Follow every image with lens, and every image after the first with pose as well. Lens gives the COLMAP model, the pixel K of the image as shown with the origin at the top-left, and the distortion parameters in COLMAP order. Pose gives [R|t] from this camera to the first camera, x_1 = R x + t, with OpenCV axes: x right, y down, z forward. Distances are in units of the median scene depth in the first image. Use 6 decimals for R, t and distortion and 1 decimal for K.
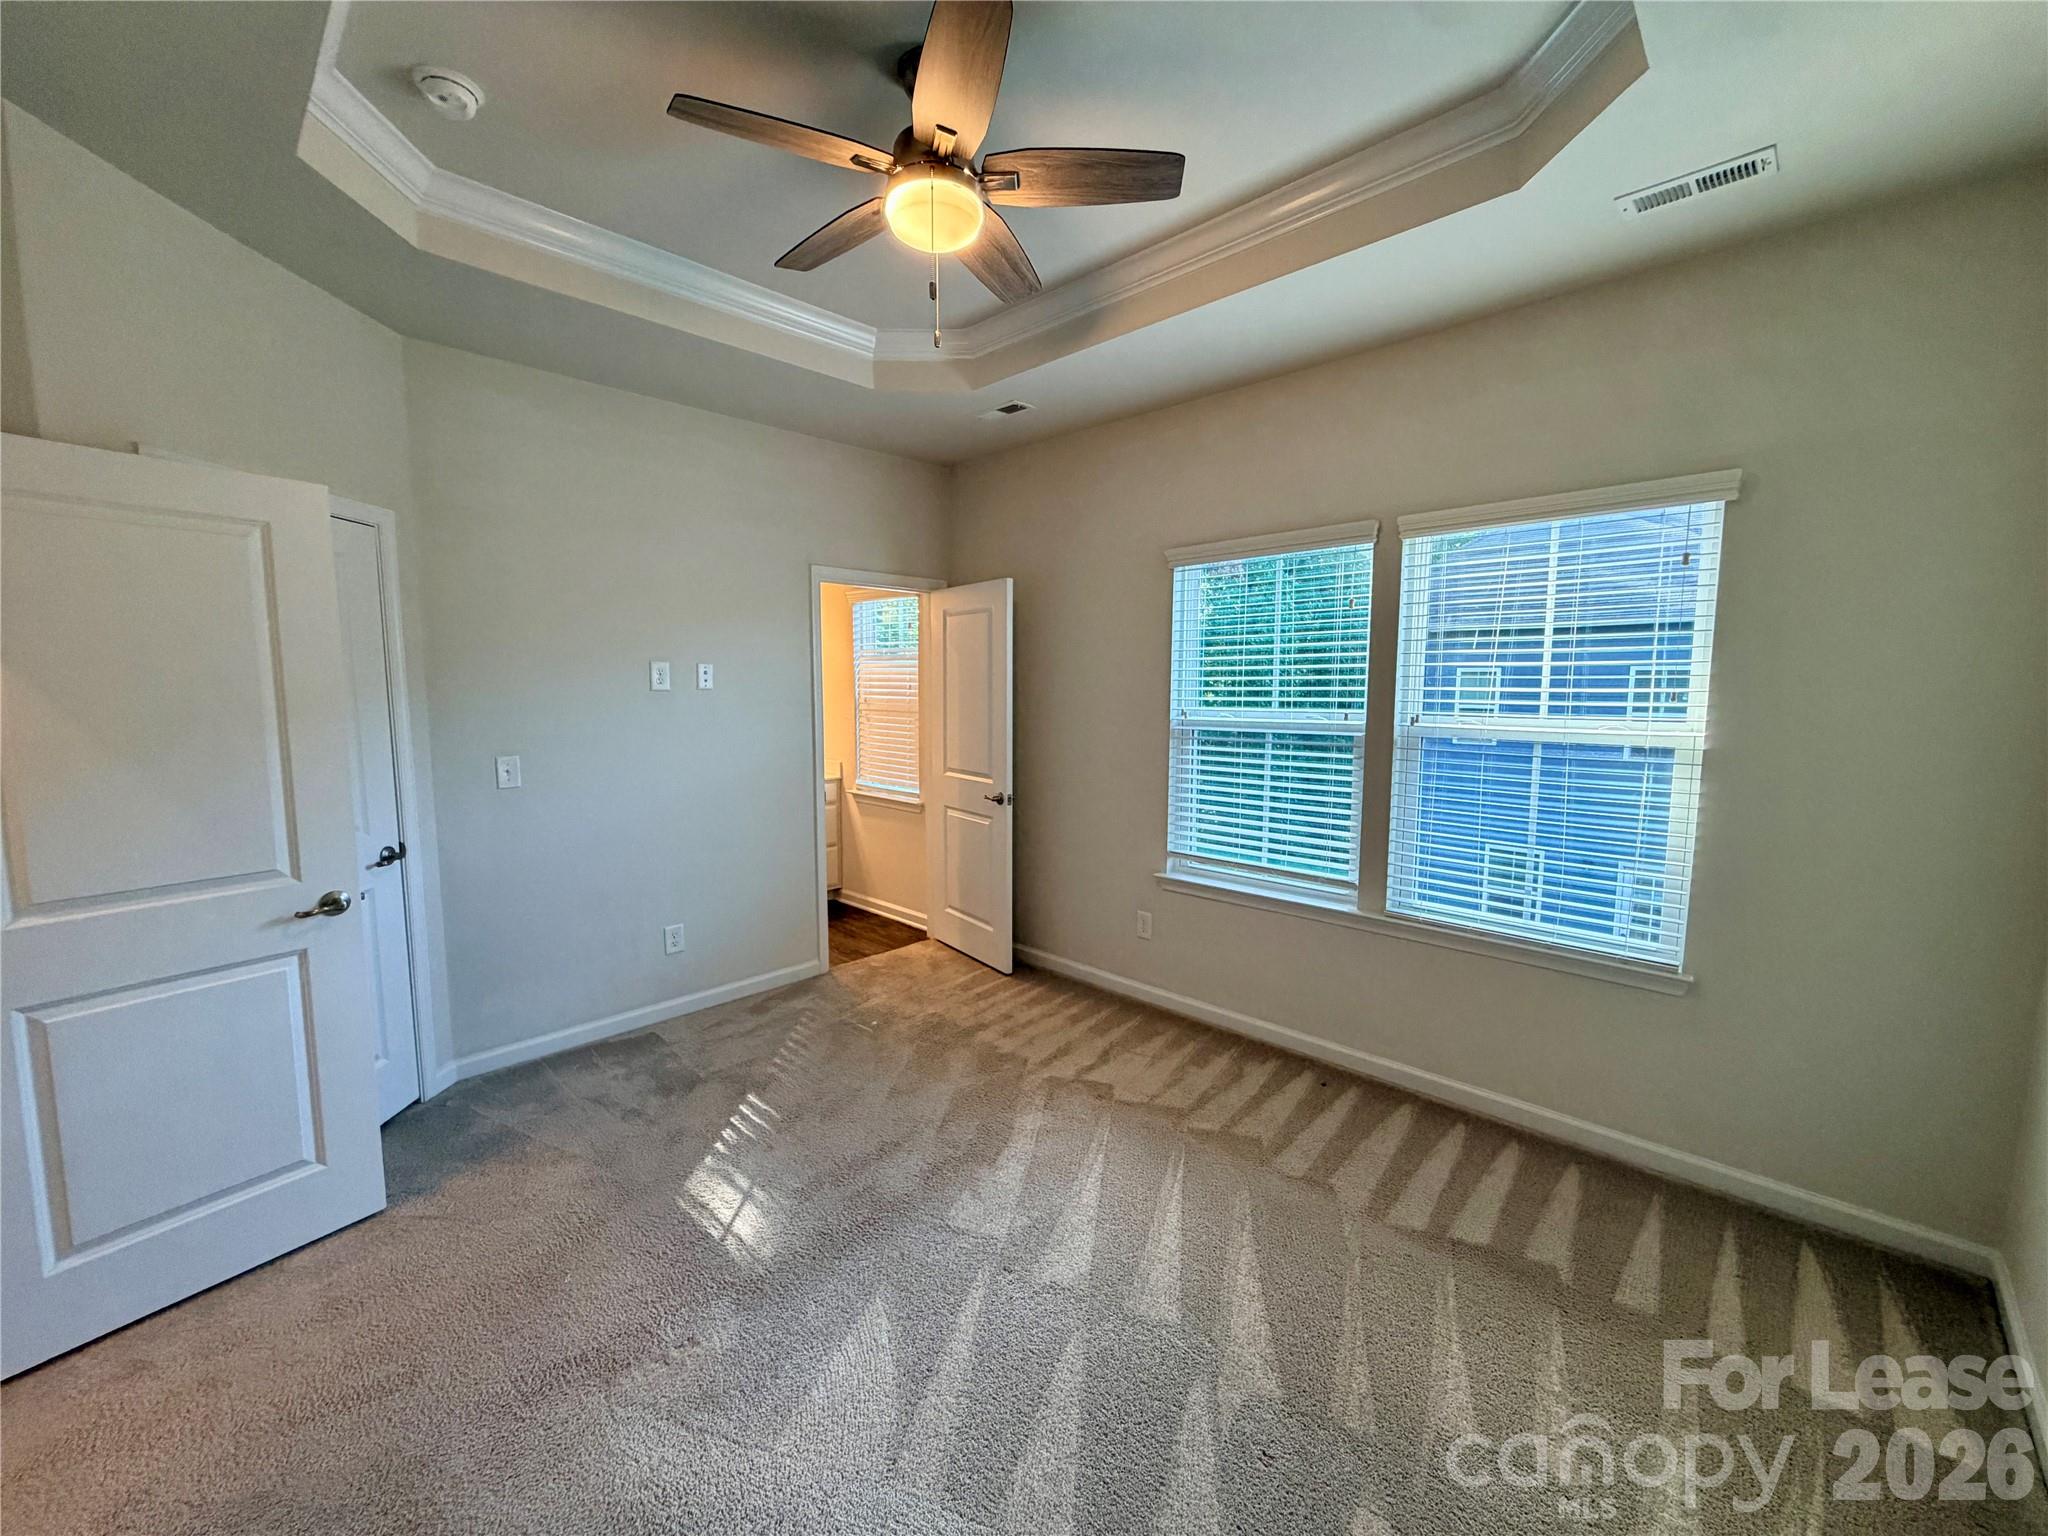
lens RADIAL K [[816.0, 0, 1016.8], [0, 816.0, 768.6], [0, 0, 1]] dist [0.000133, 0.000056]
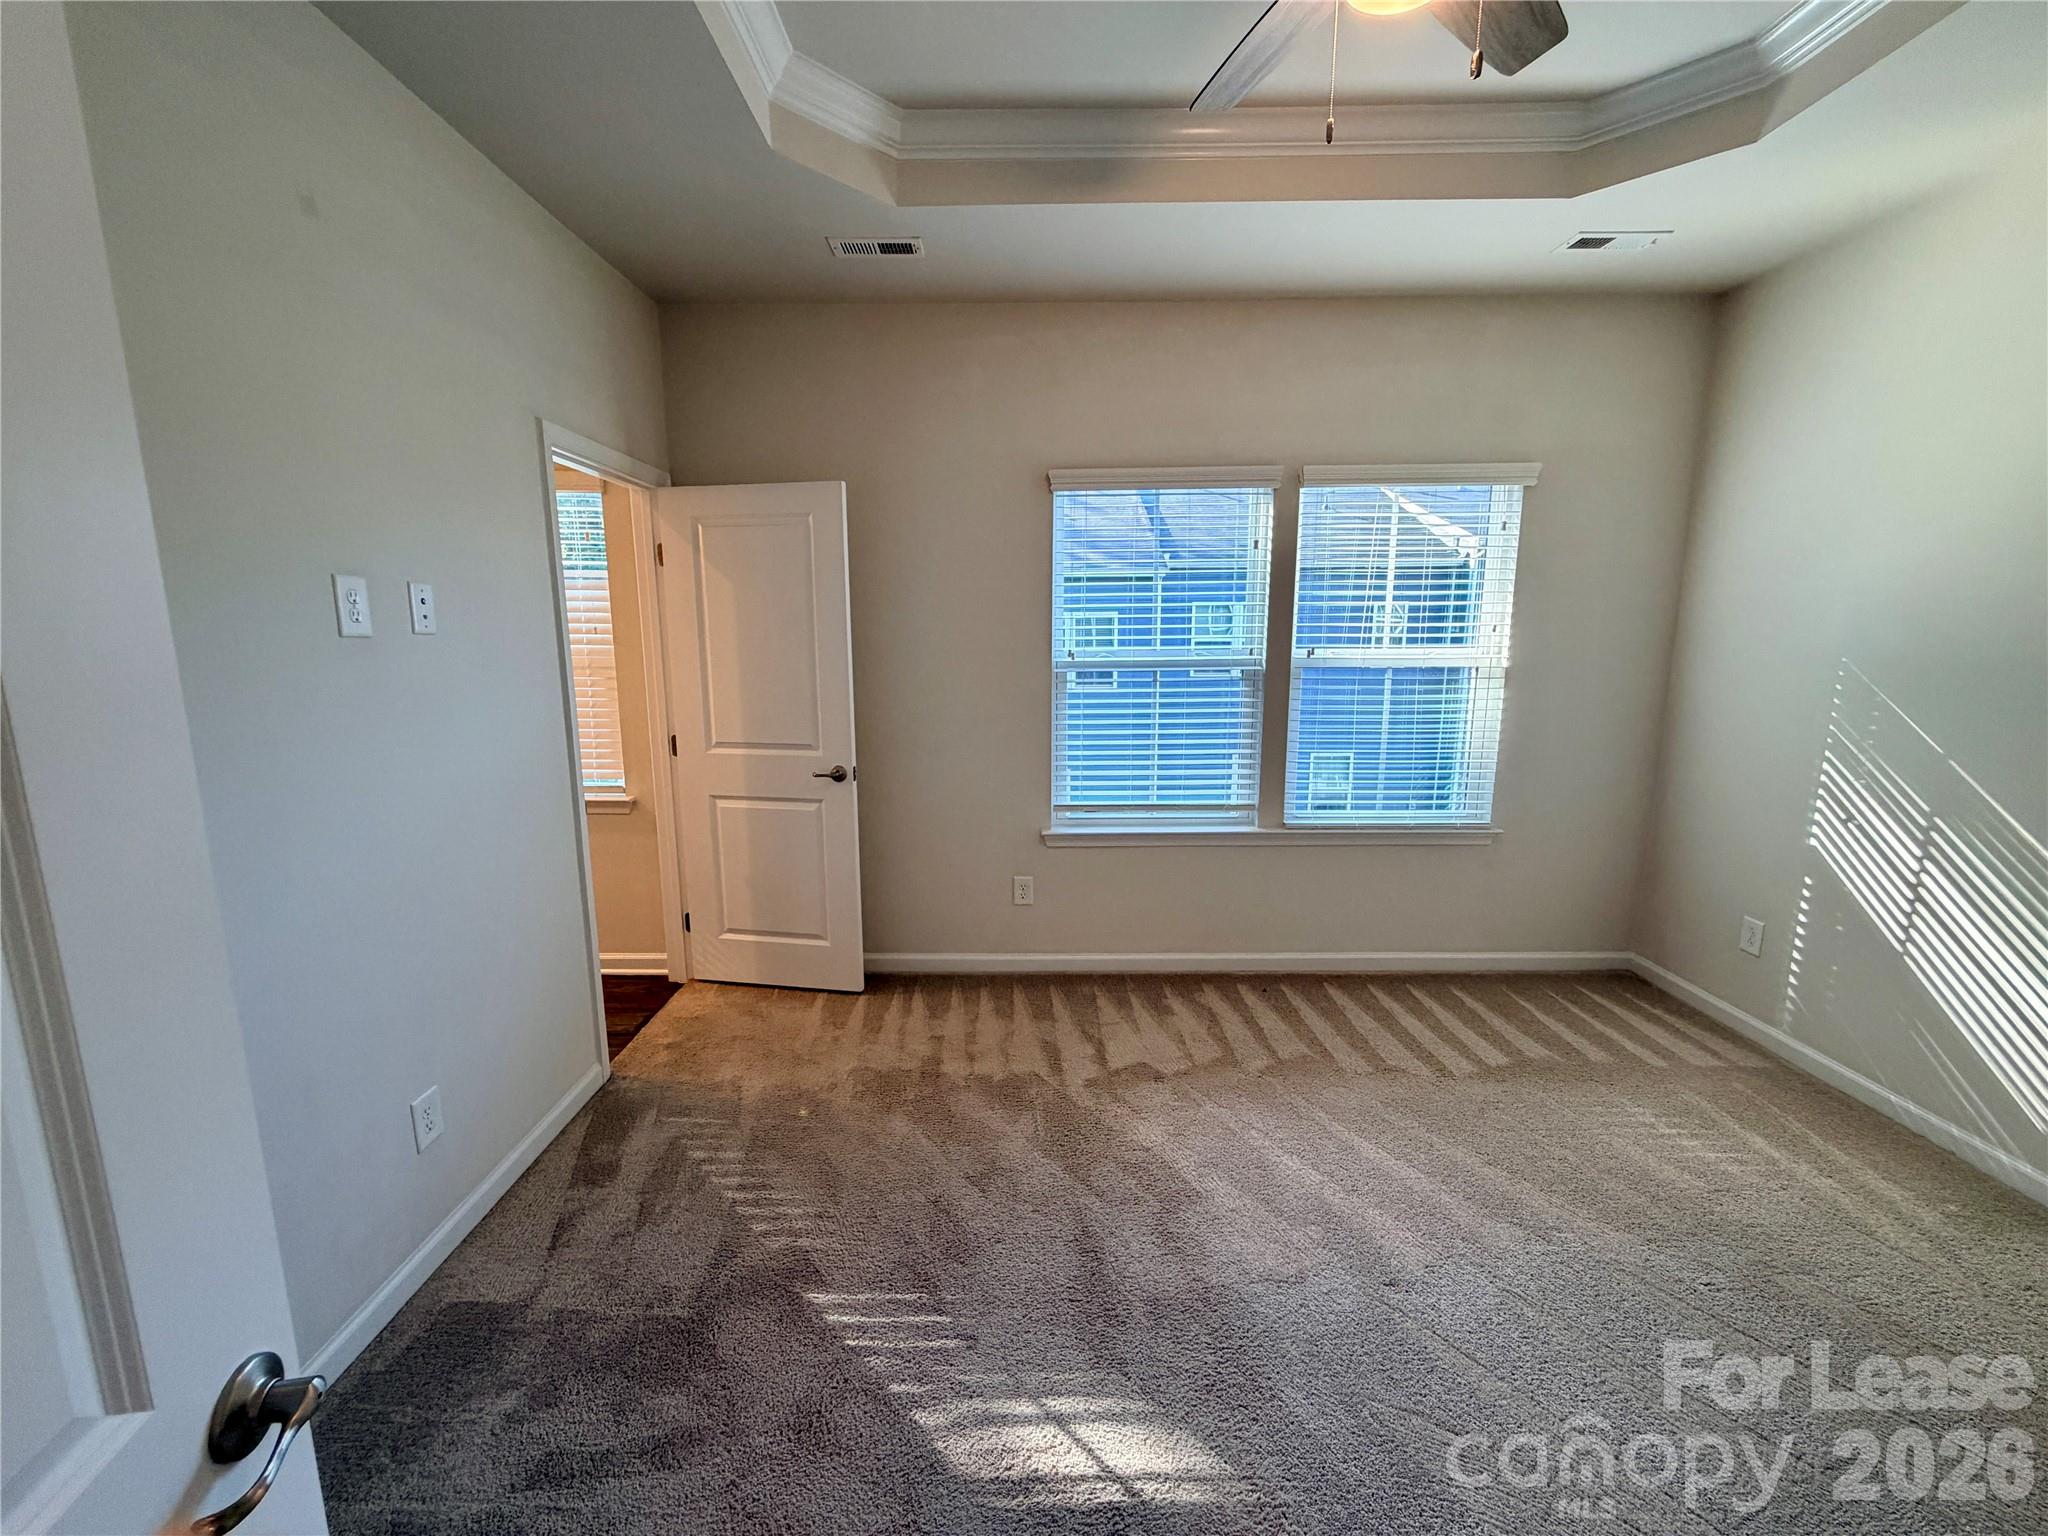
lens RADIAL K [[820.3, 0, 1016.4], [0, 820.3, 765.0], [0, 0, 1]] dist [0.000859, 0.000031]
pose [[0.718208, -0.120941, 0.685238, -0.564268], [0.078045, 0.992567, 0.093383, -0.040296], [-0.691438, -0.013589, 0.722308, 0.429528]]
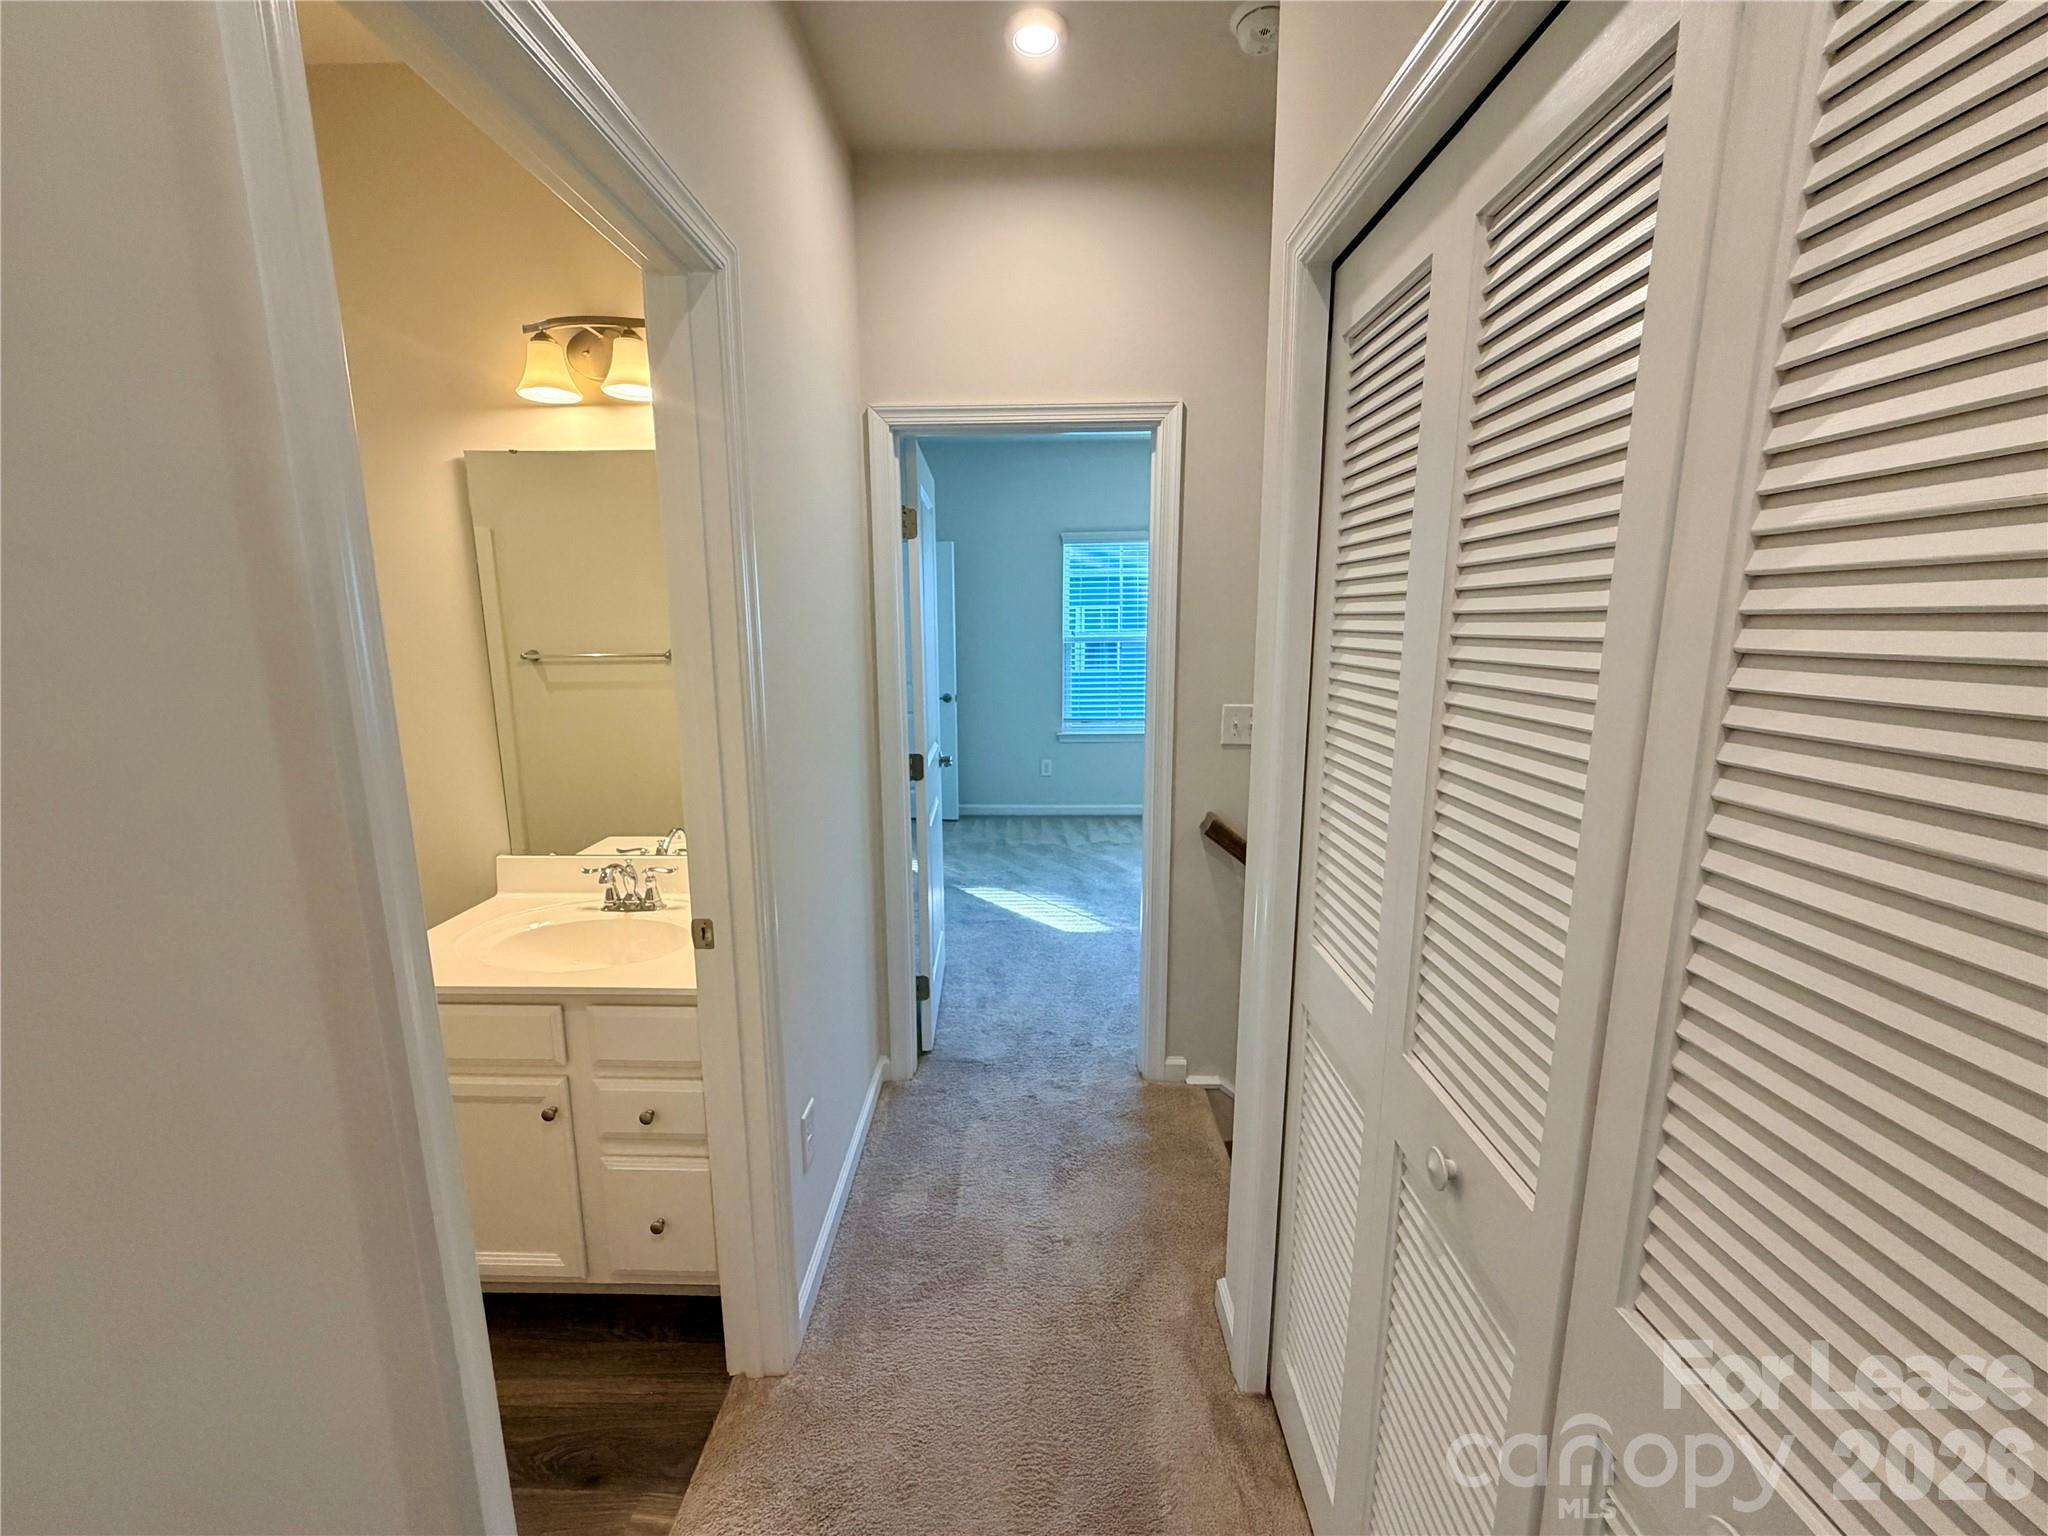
lens RADIAL K [[828.4, 0, 1014.8], [0, 828.4, 764.0], [0, 0, 1]] dist [0.007470, 0.000103]
pose [[0.732195, -0.132425, 0.668097, -1.207238], [0.080575, 0.990870, 0.108096, 0.005642], [-0.676312, -0.025315, 0.736180, -0.196428]]
